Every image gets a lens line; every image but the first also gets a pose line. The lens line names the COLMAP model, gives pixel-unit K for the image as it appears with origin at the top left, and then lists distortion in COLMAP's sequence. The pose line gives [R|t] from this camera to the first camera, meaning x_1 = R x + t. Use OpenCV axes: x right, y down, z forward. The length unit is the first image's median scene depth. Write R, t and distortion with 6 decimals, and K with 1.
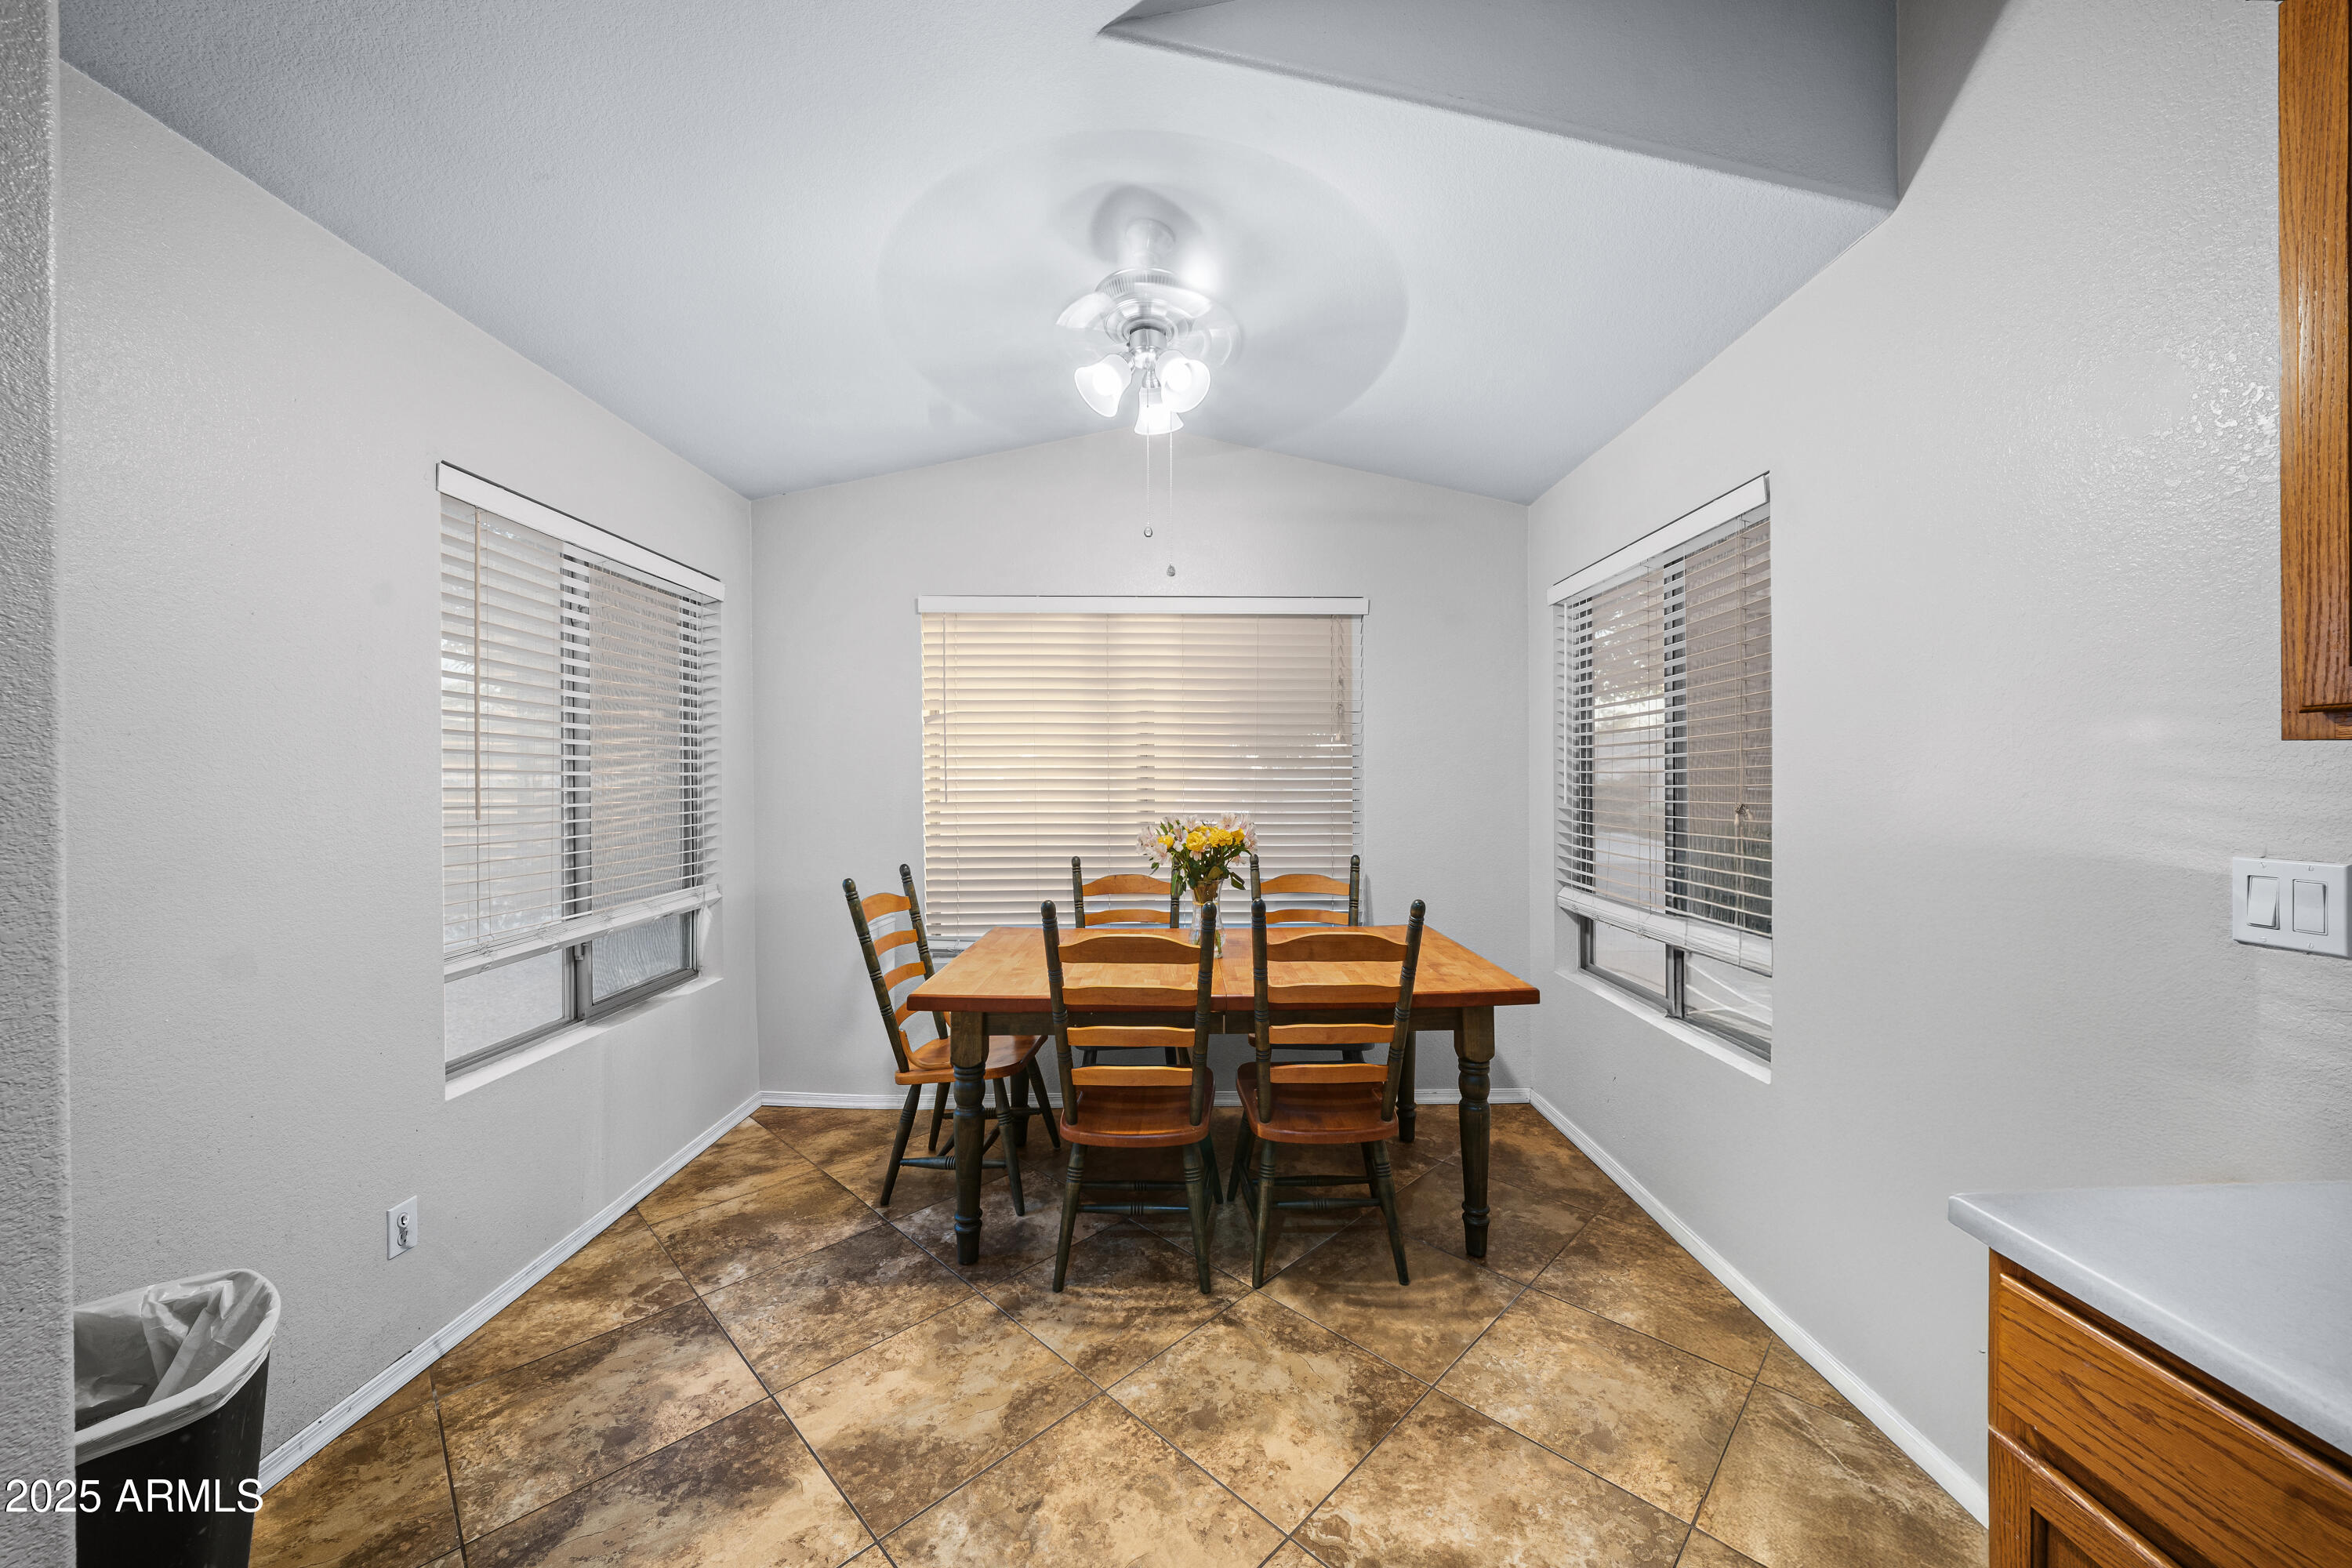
lens RADIAL K [[854.3, 0, 1181.3], [0, 854.3, 795.4], [0, 0, 1]] dist [-0.000691, -0.000144]
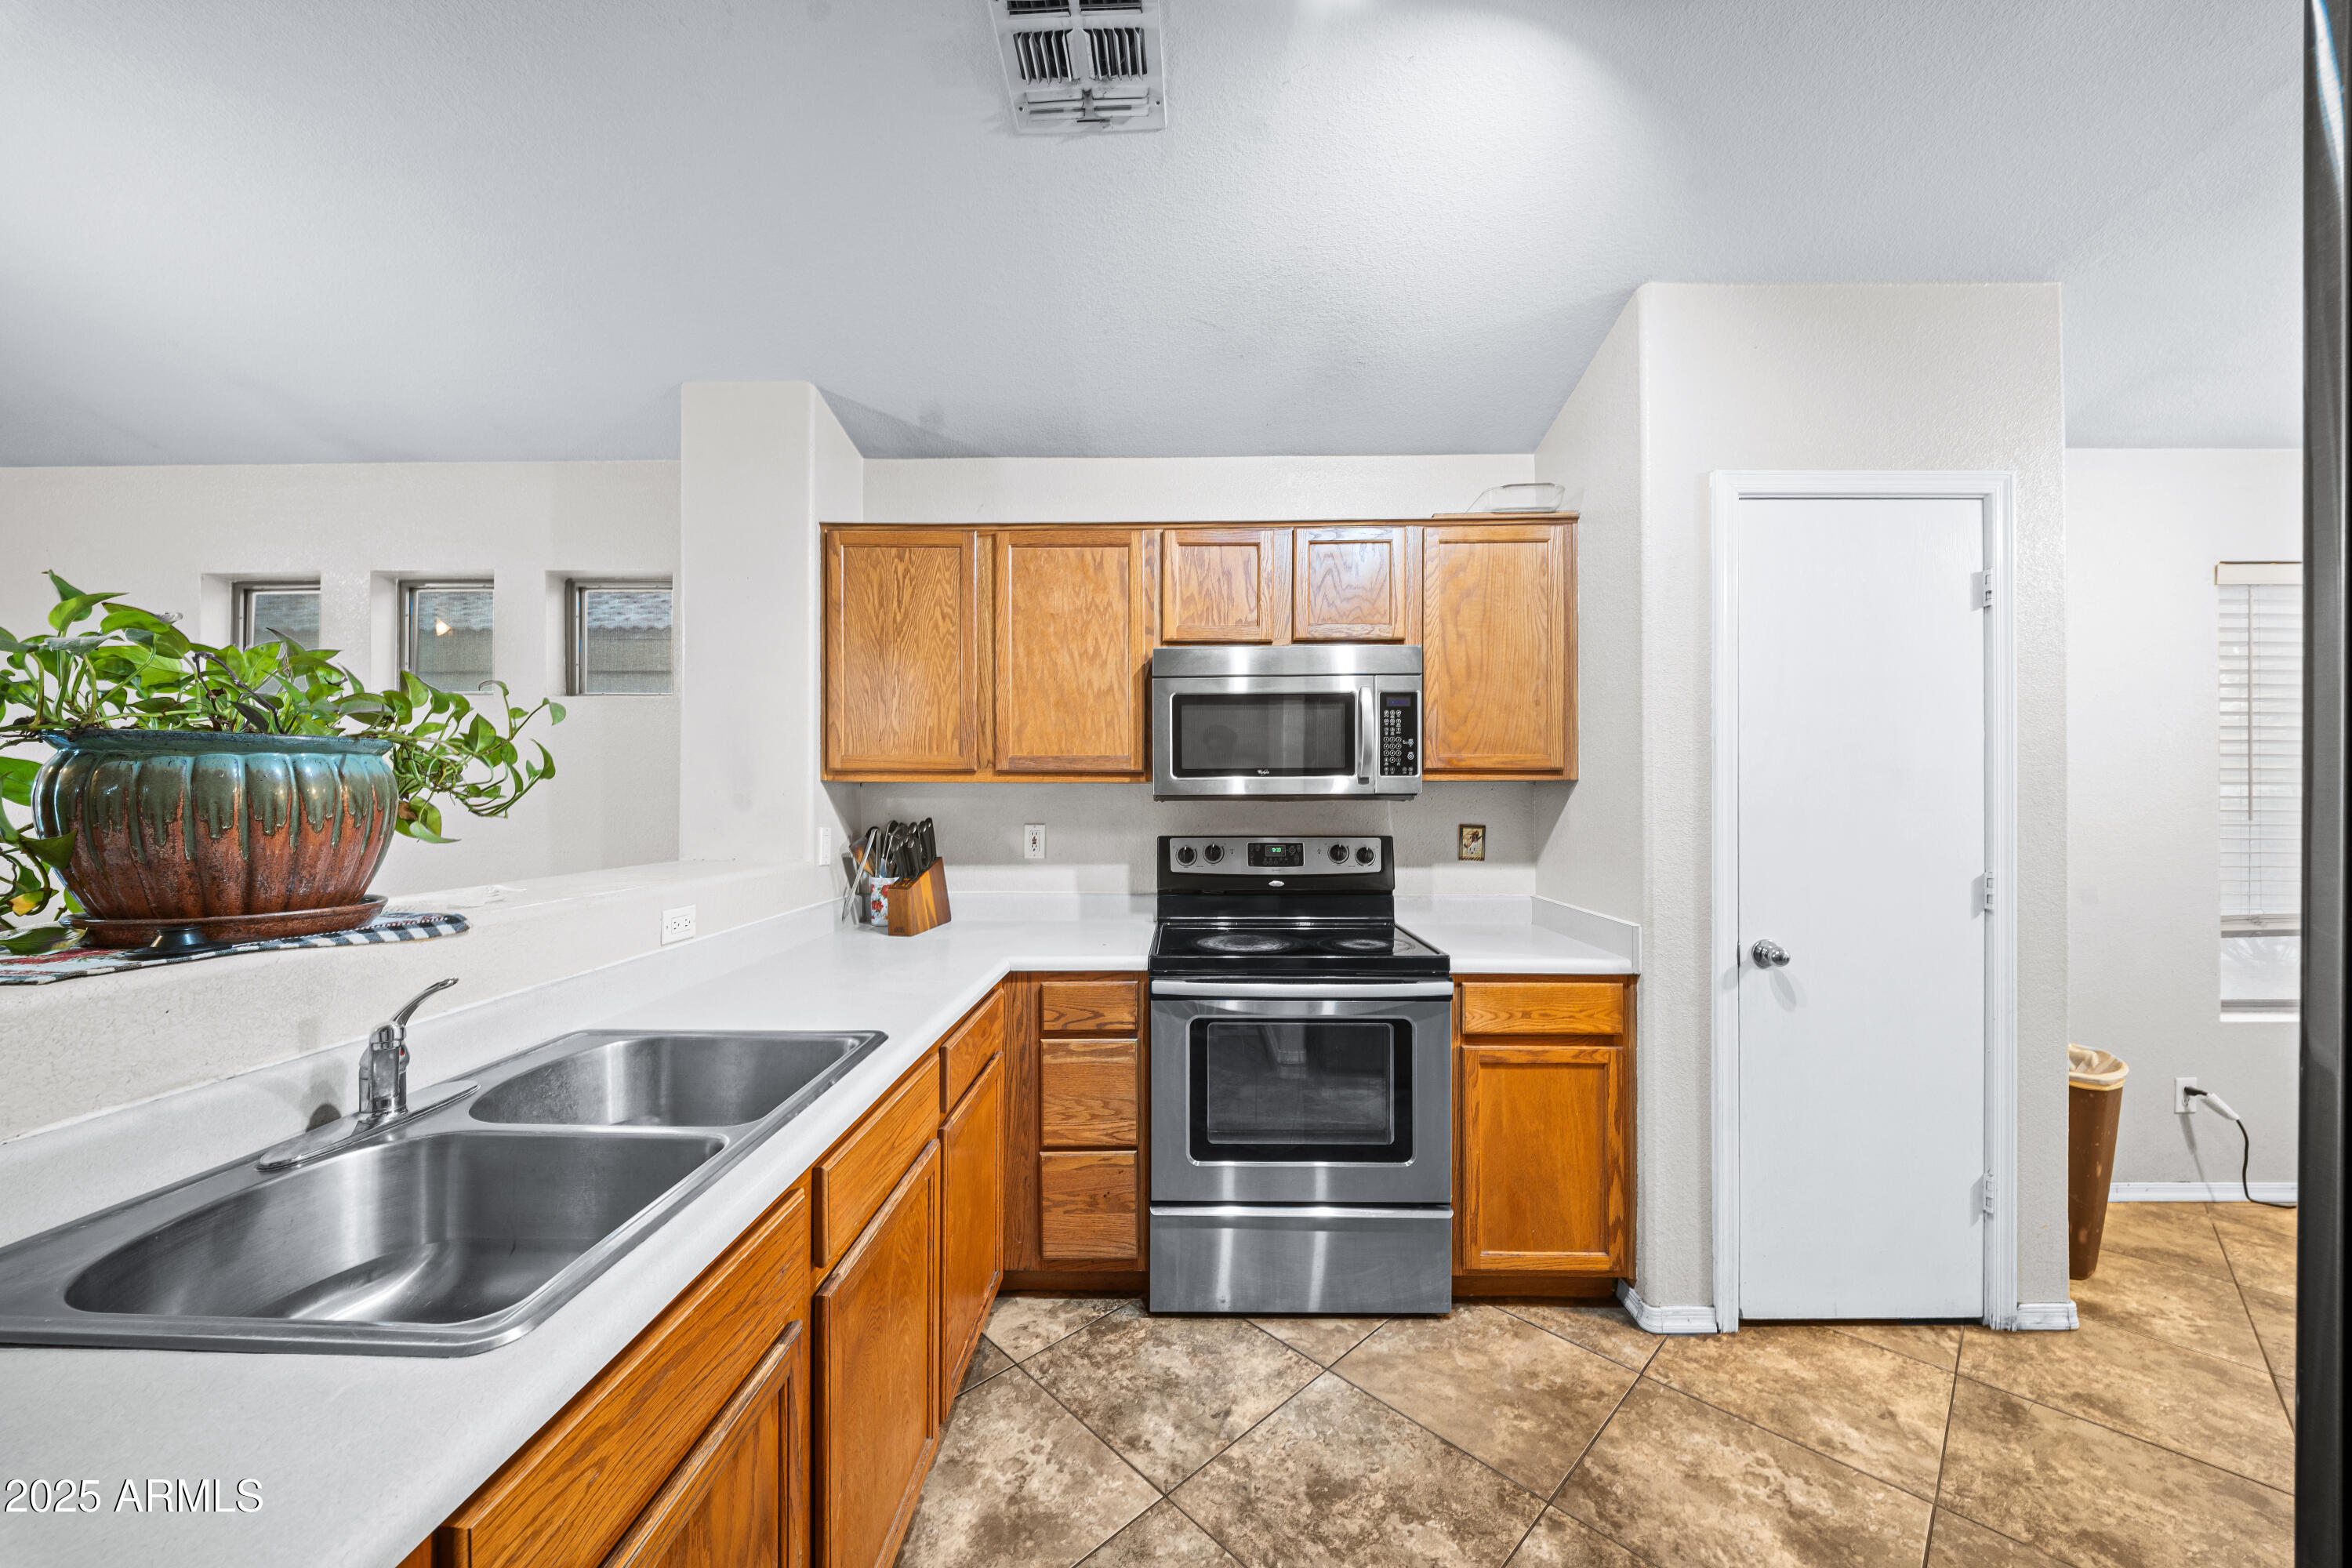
lens RADIAL K [[854.3, 0, 1179.3], [0, 854.3, 785.3], [0, 0, 1]] dist [-0.000691, -0.000144]
pose [[-0.010572, 0.003333, -0.999939, 0.632348], [-0.016646, 0.999855, 0.003509, -0.014382], [0.999806, 0.016682, -0.010515, -0.798846]]
